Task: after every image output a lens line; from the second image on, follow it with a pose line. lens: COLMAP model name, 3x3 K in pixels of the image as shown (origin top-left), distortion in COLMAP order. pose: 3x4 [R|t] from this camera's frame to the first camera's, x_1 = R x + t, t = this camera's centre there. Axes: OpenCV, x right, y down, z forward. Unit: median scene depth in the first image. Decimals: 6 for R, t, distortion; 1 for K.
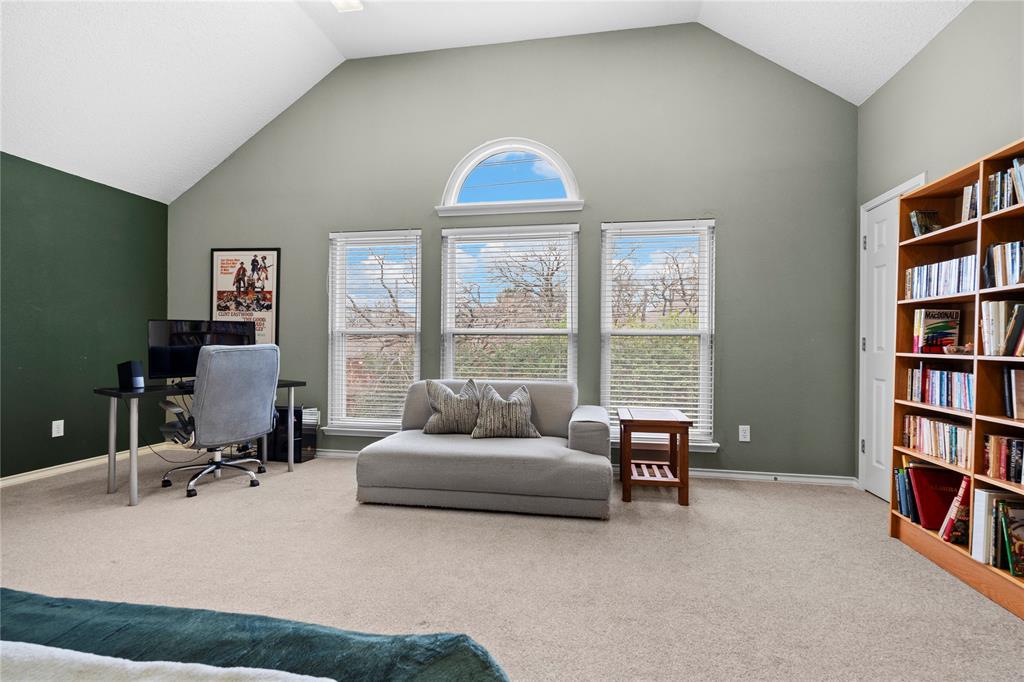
lens RADIAL K [[481.8, 0, 513.9], [0, 481.8, 342.1], [0, 0, 1]] dist [0.005494, 0.000220]
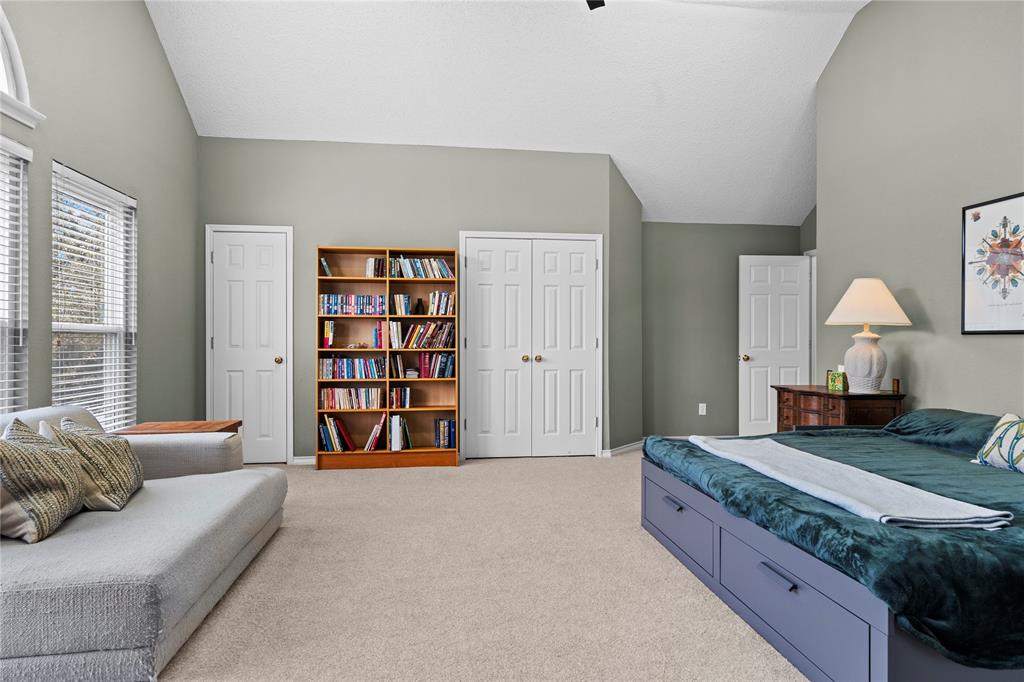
lens RADIAL K [[577.2, 0, 512.9], [0, 577.2, 343.2], [0, 0, 1]] dist [-0.001180, -0.003028]
pose [[-0.296701, -0.011680, 0.954899, -1.161802], [-0.007180, 0.999924, 0.009999, -0.017706], [-0.954943, -0.003890, -0.296762, 0.986797]]
